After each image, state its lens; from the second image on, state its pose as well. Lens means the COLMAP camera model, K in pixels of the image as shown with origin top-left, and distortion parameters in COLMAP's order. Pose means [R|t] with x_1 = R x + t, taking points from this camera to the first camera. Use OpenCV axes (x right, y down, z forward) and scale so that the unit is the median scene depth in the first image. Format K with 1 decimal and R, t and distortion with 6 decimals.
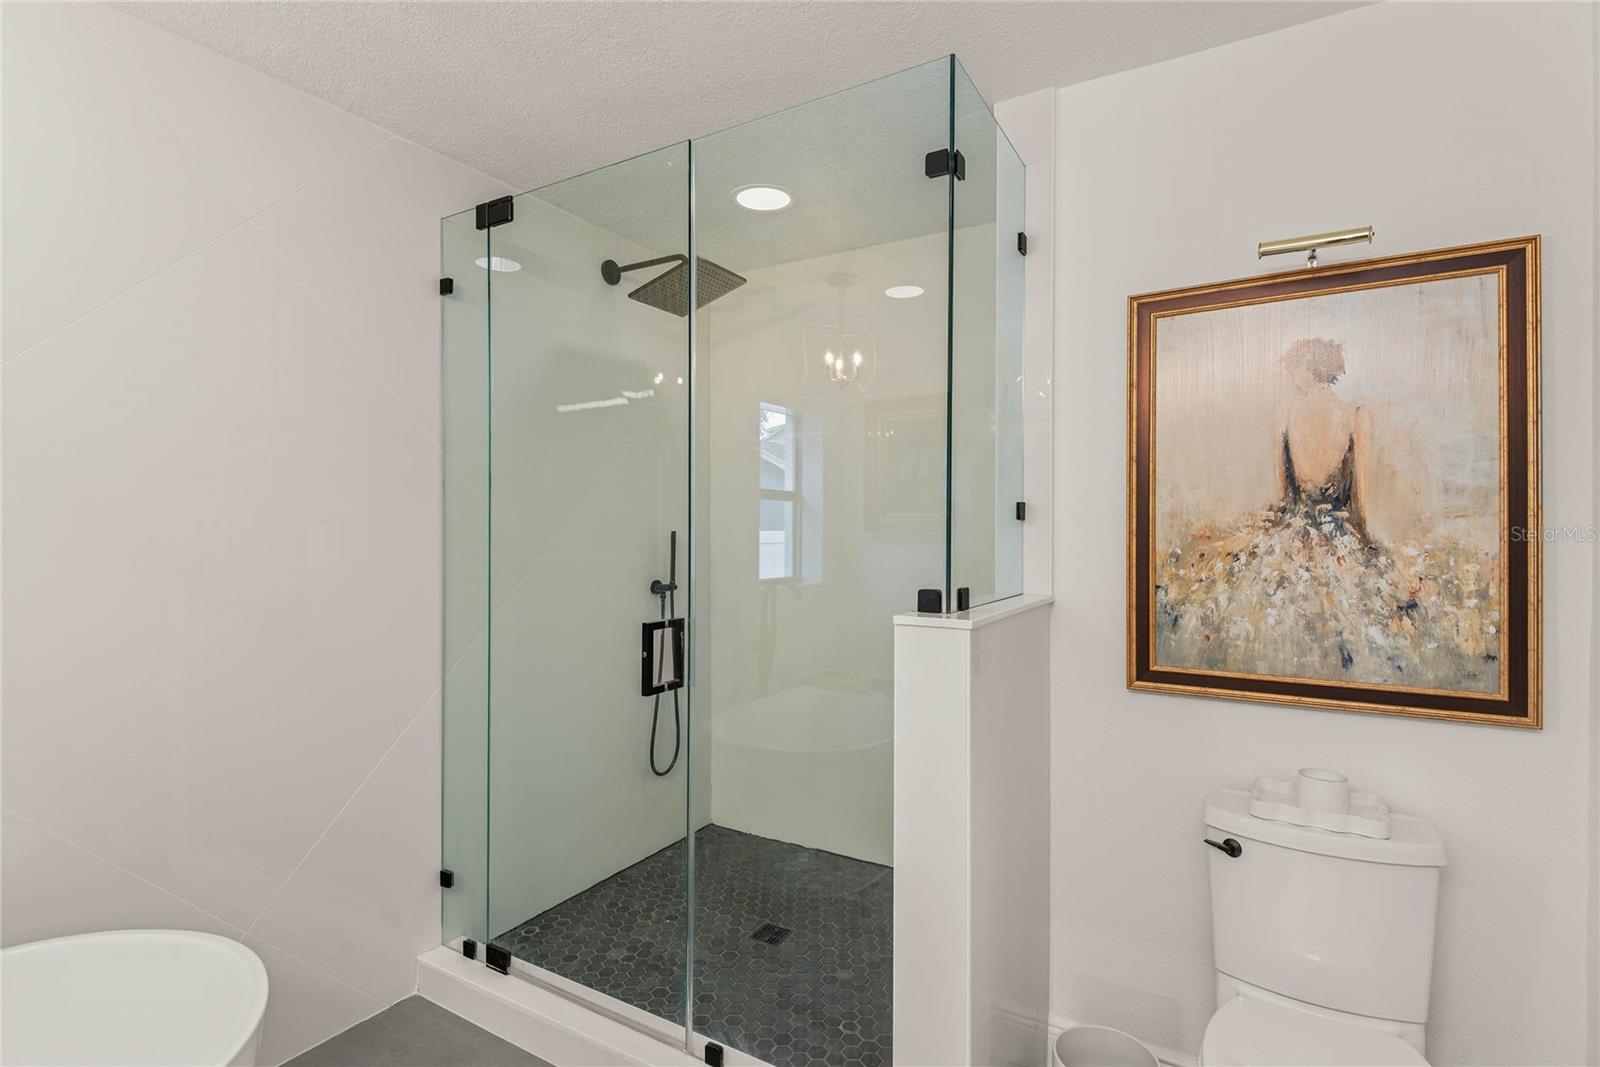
lens RADIAL K [[786.9, 0, 800.0], [0, 786.9, 533.5], [0, 0, 1]] dist [0.000042, 0.000007]
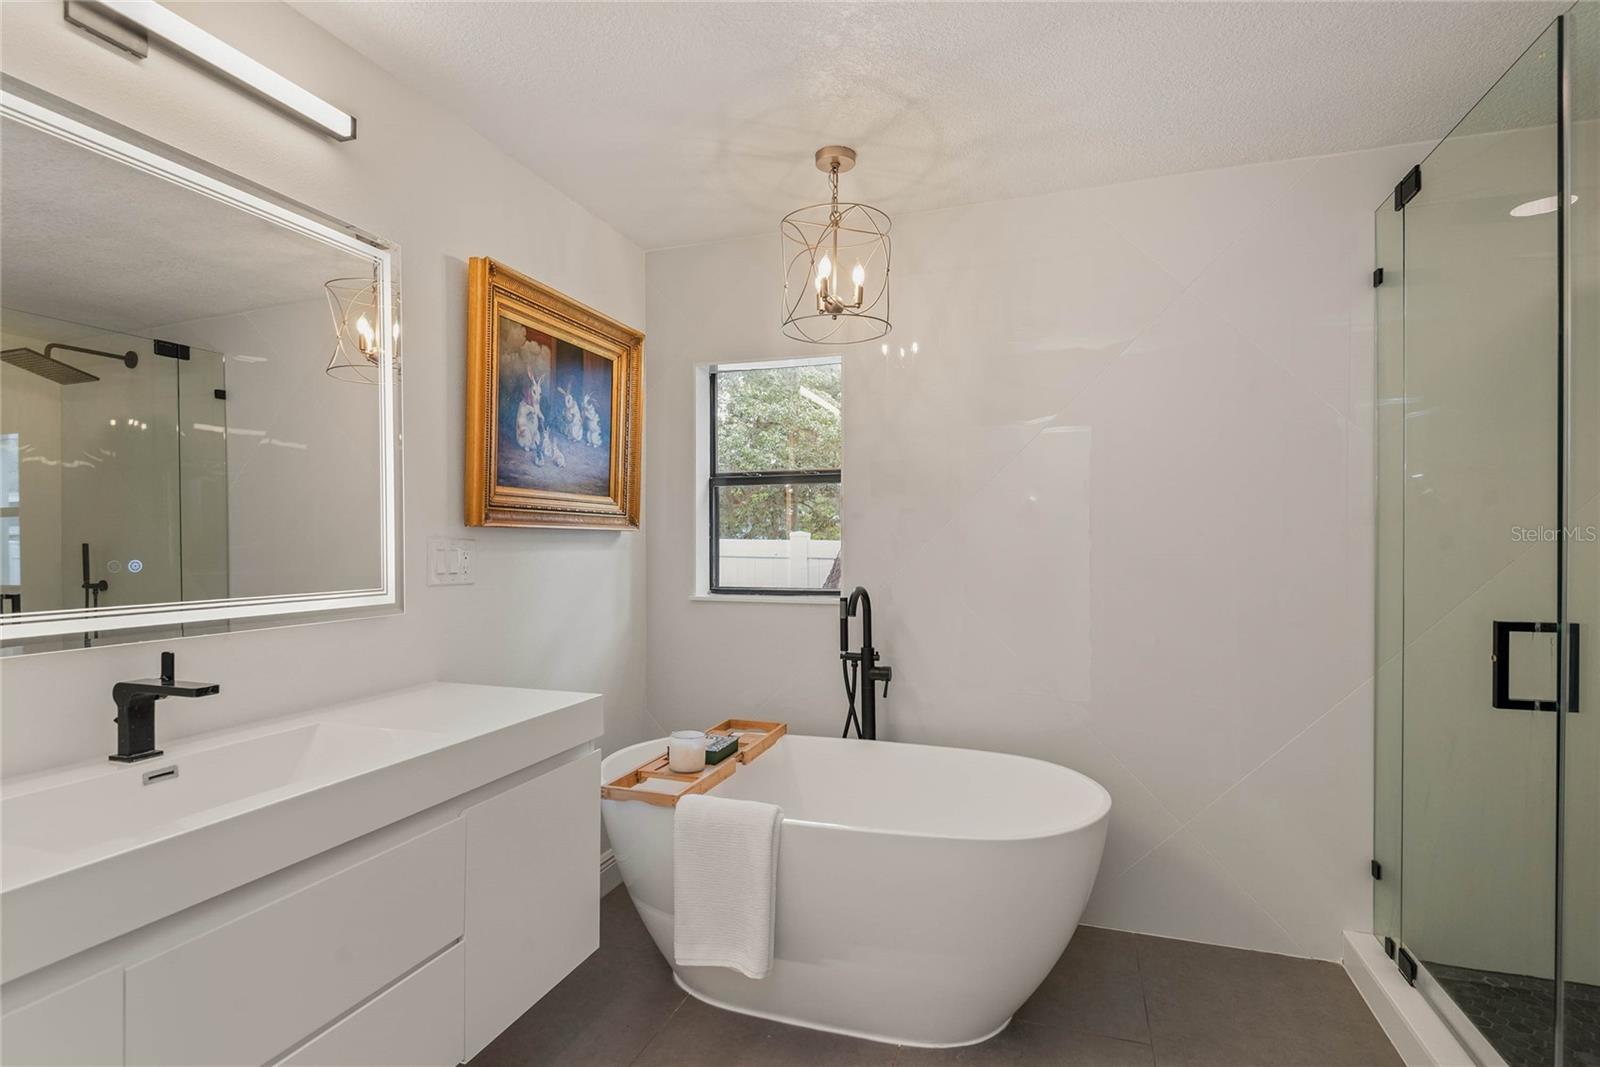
lens RADIAL K [[786.9, 0, 800.0], [0, 786.9, 533.5], [0, 0, 1]] dist [0.000042, 0.000007]
pose [[0.217983, -0.007658, -0.975922, 0.381005], [-0.003478, 0.999957, -0.008623, 0.024471], [0.975946, 0.005274, 0.217947, 0.068152]]
